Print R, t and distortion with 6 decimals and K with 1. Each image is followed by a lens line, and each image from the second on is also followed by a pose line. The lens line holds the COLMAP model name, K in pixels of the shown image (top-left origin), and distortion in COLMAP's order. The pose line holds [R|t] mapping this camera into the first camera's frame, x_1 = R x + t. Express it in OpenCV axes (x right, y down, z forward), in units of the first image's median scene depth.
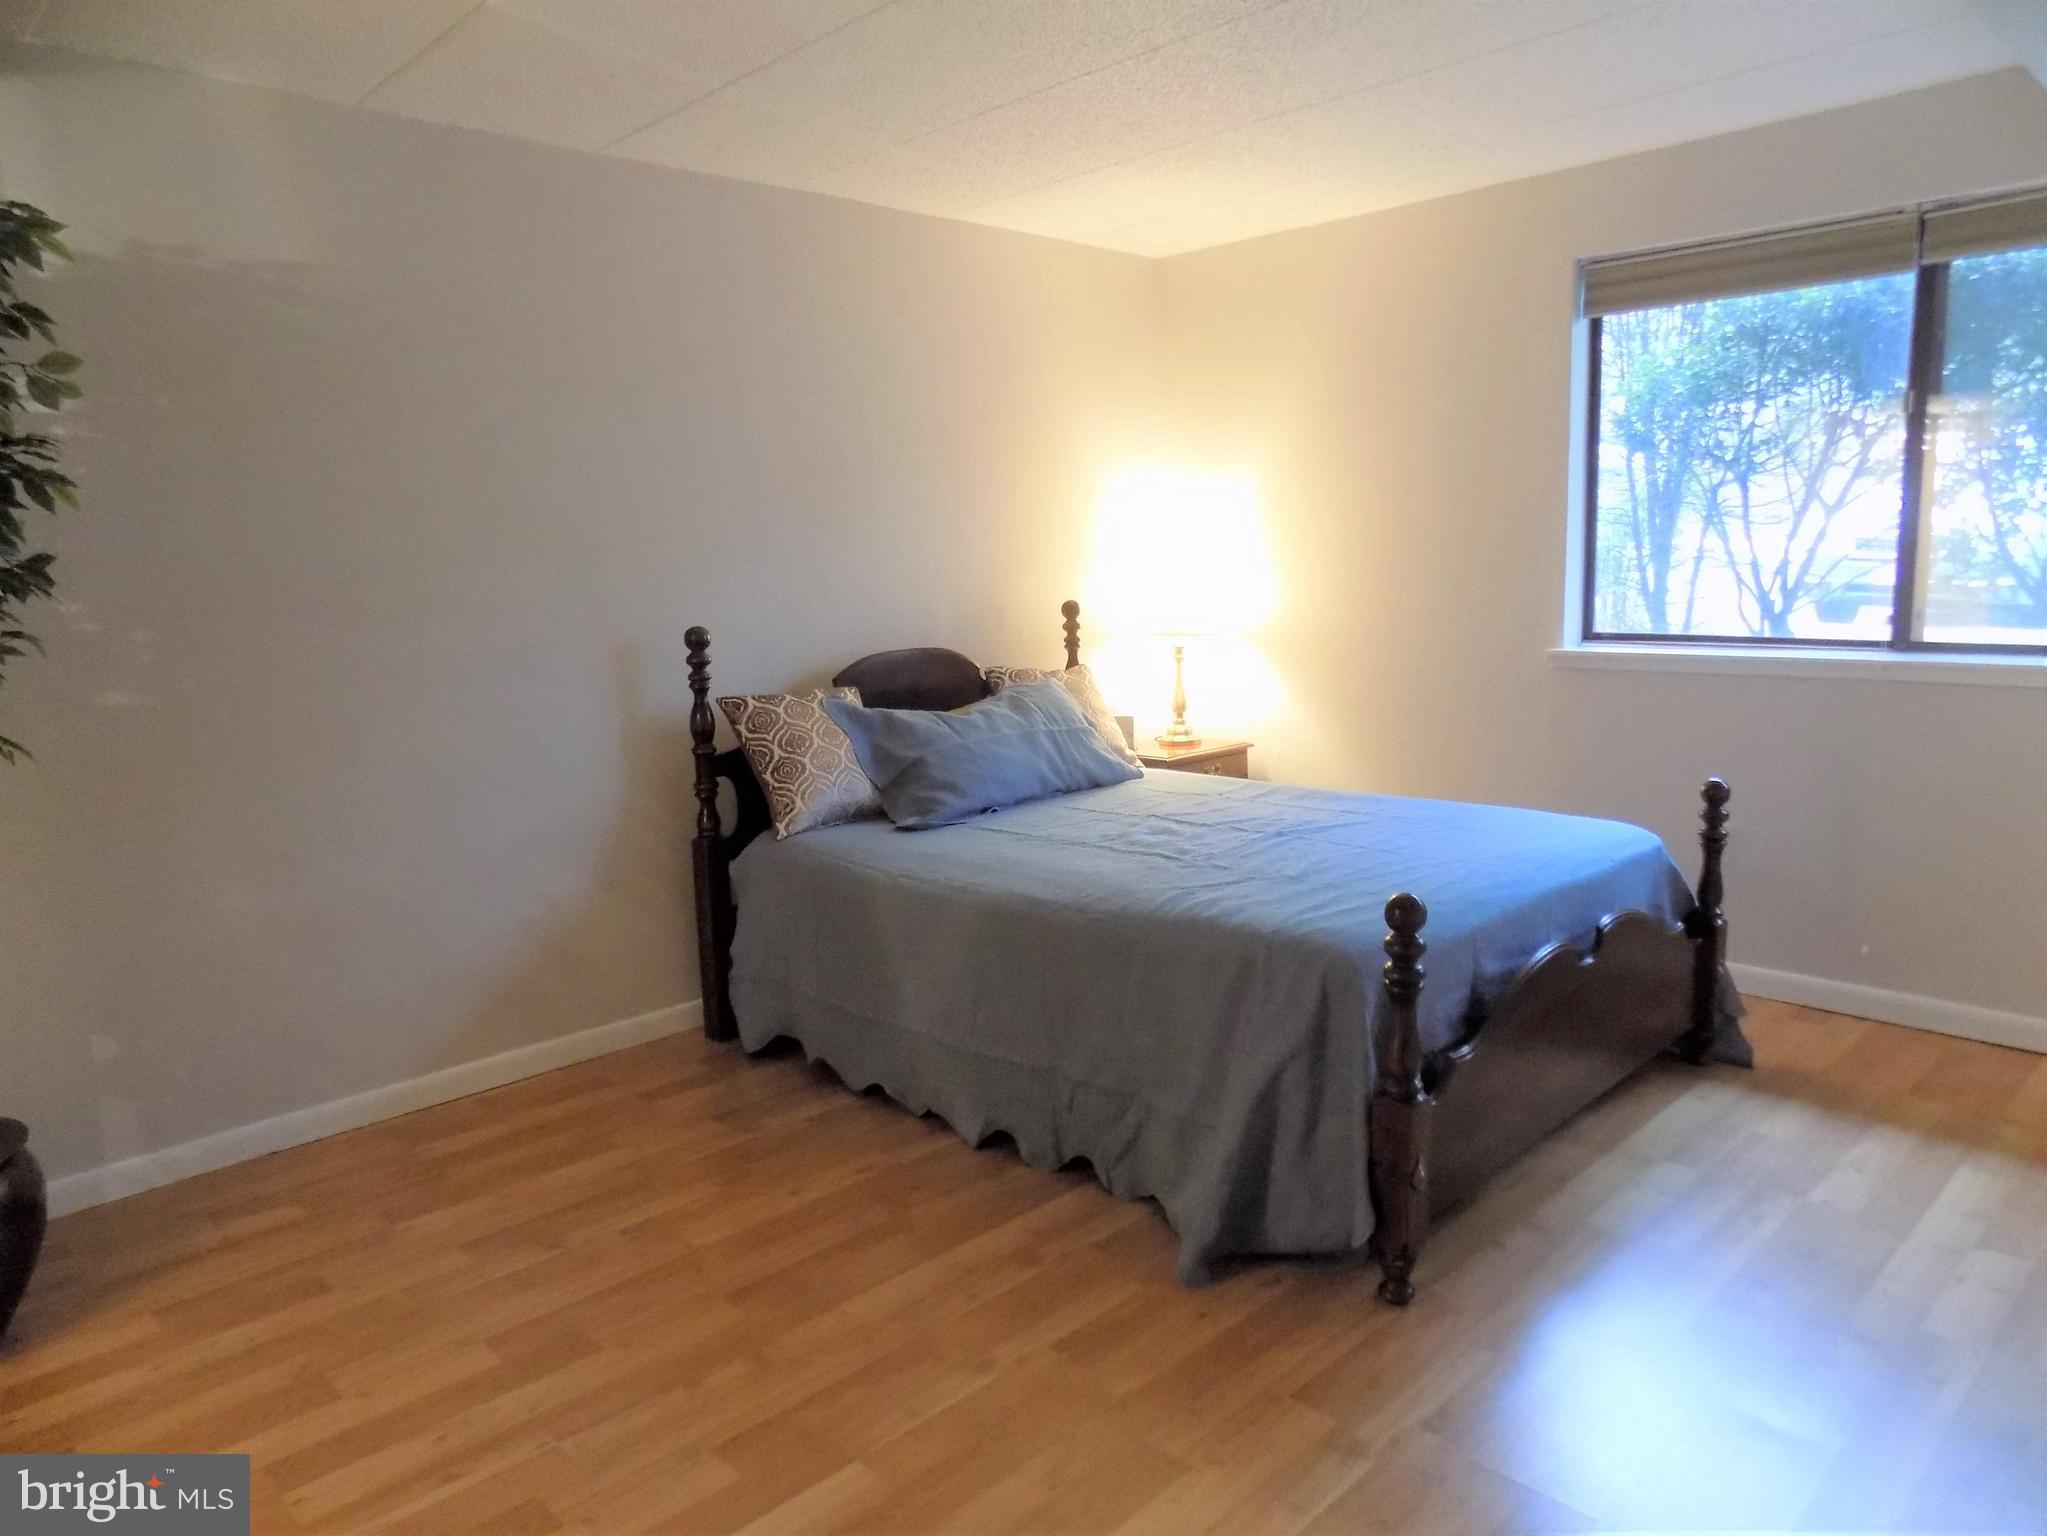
lens RADIAL K [[1372.1, 0, 1040.2], [0, 1372.1, 763.4], [0, 0, 1]] dist [-0.082858, 0.078176]
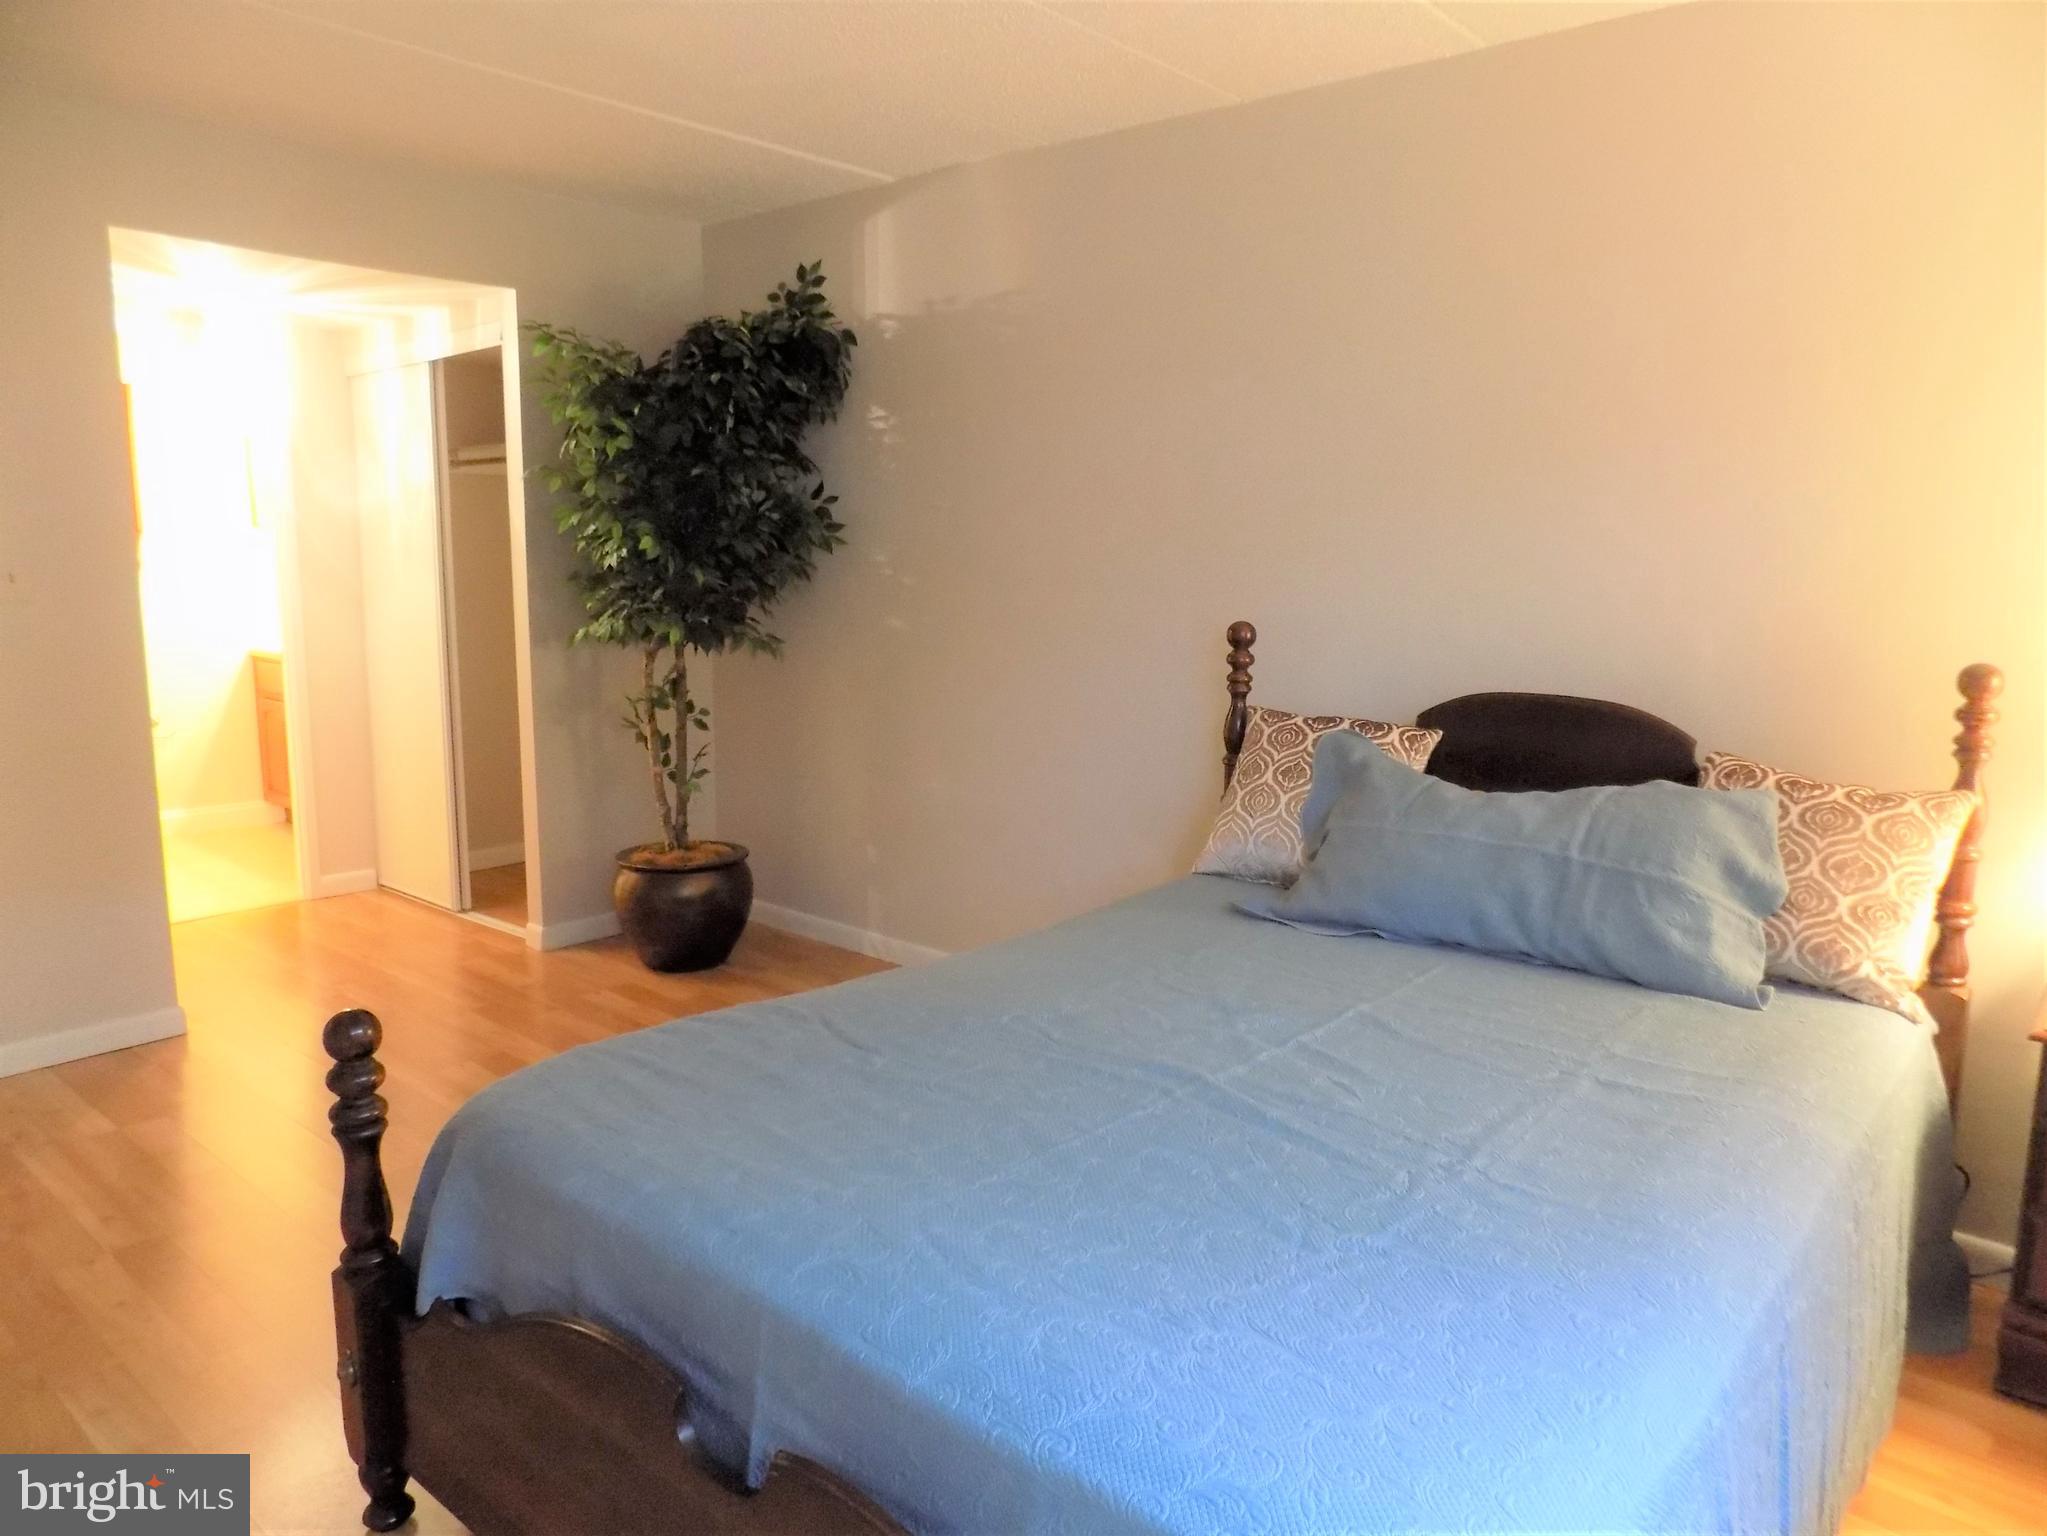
lens RADIAL K [[1372.1, 0, 1040.2], [0, 1372.1, 763.4], [0, 0, 1]] dist [-0.082858, 0.078176]
pose [[0.073223, 0.180086, -0.980922, 0.619738], [-0.173090, 0.970930, 0.165331, -0.134760], [0.982180, 0.157681, 0.102266, 0.790643]]
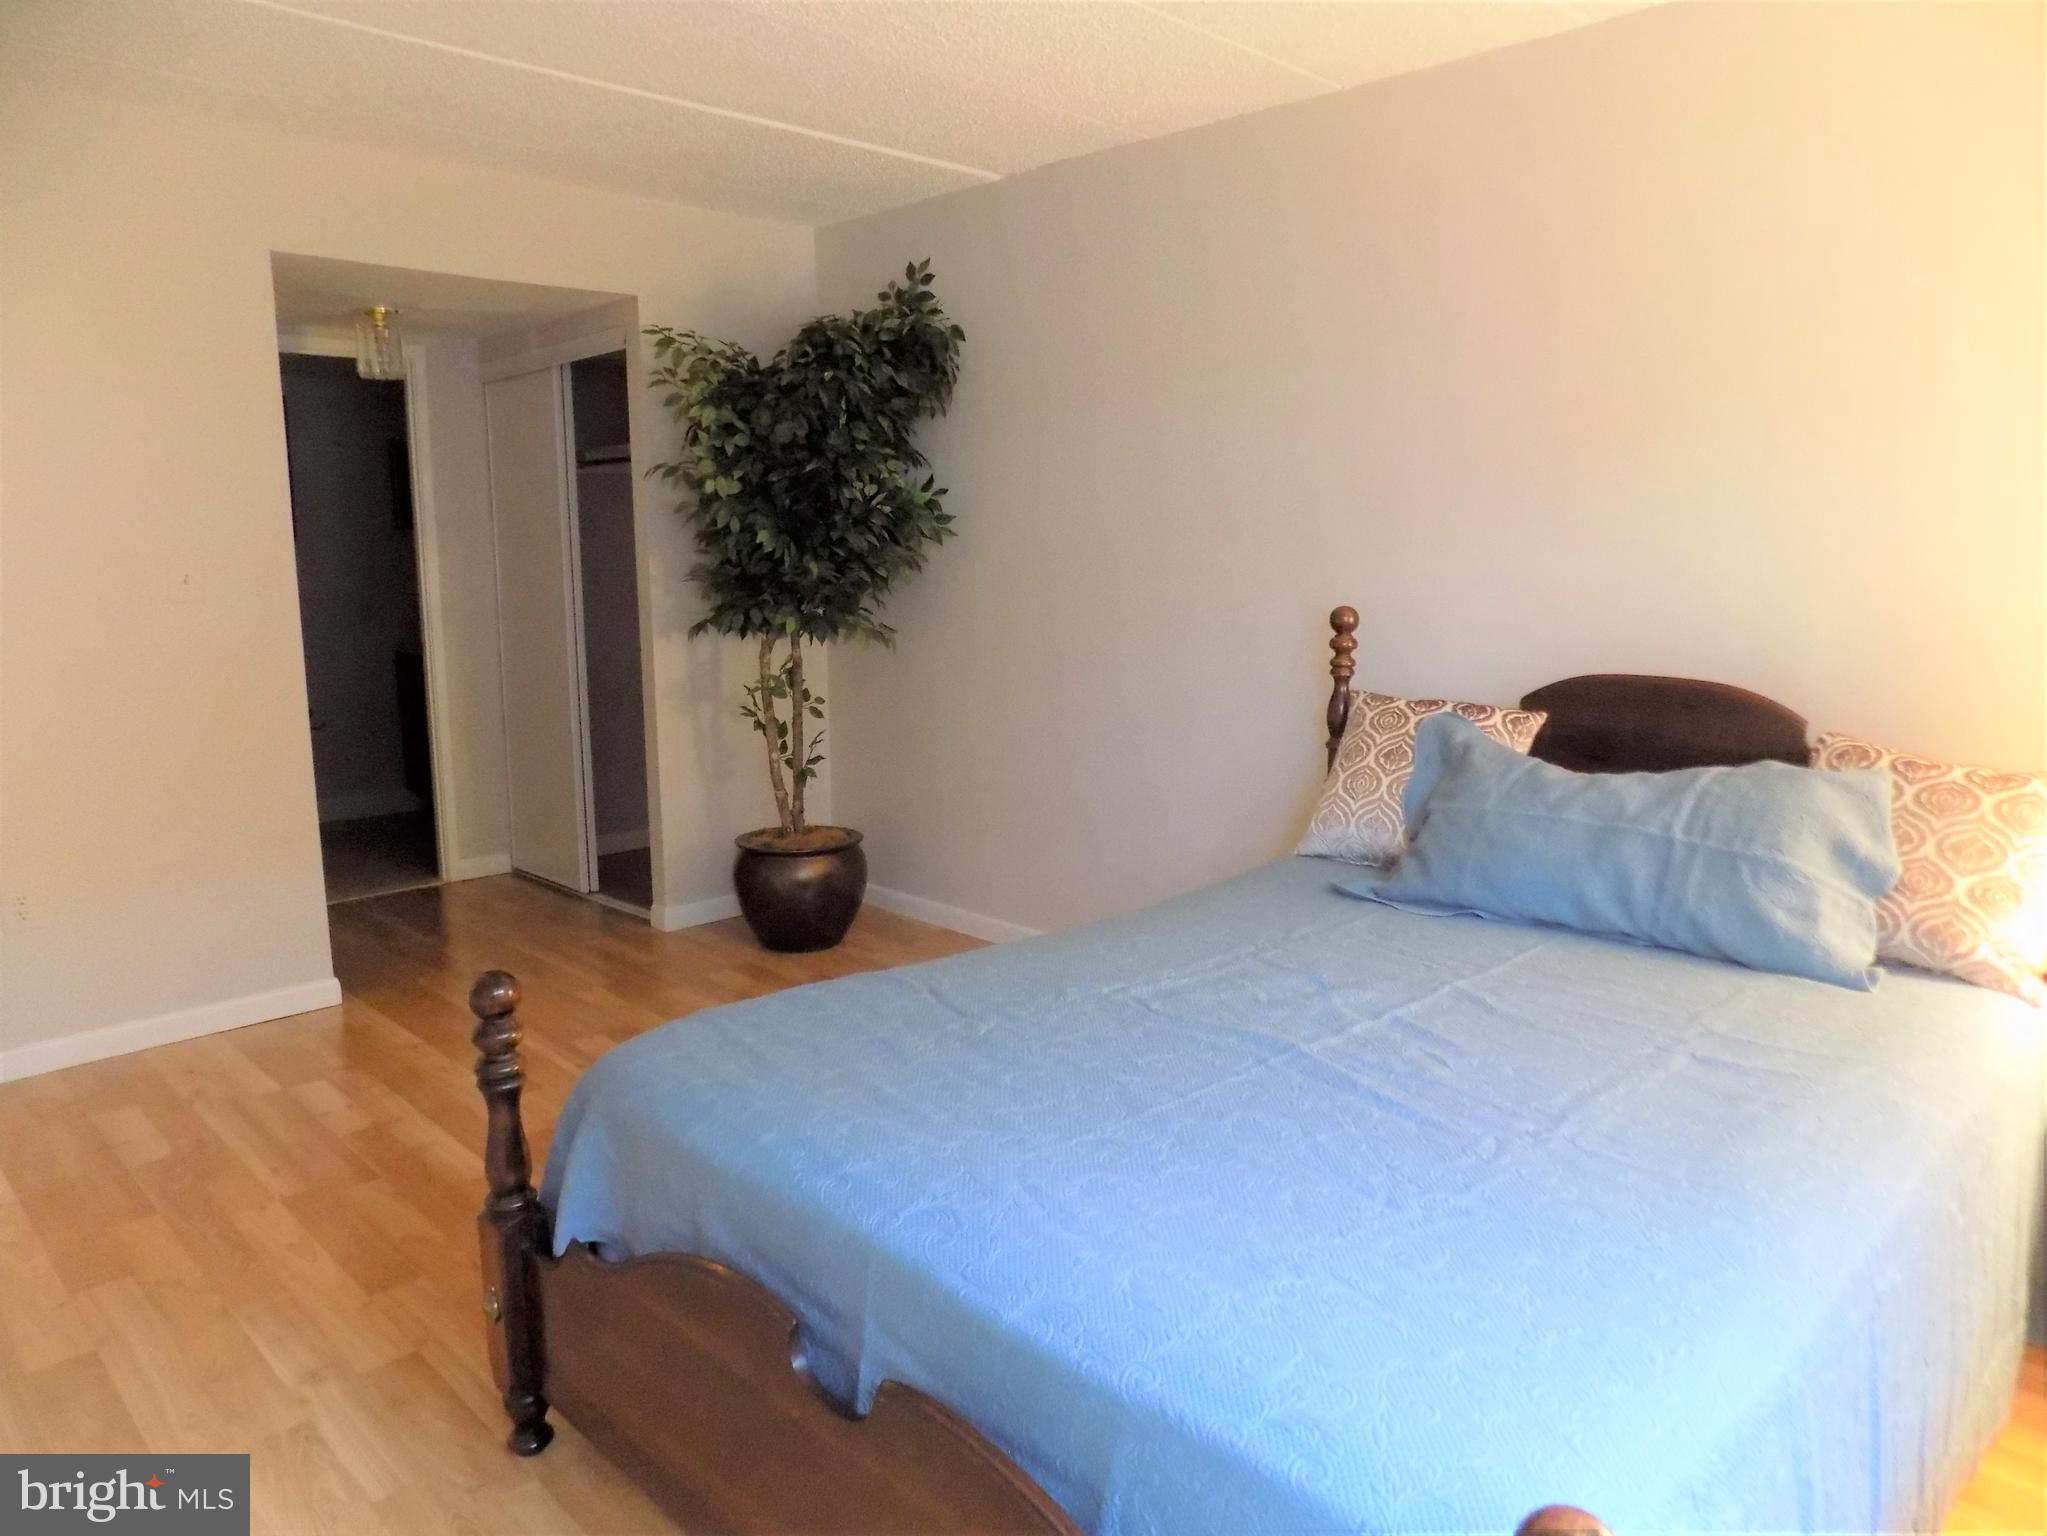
lens RADIAL K [[1372.1, 0, 1040.2], [0, 1372.1, 763.4], [0, 0, 1]] dist [-0.082858, 0.078176]
pose [[-0.007777, 0.185539, -0.982606, 0.639626], [-0.156833, 0.970249, 0.184447, -0.133724], [0.987595, 0.155539, 0.021553, 0.795668]]
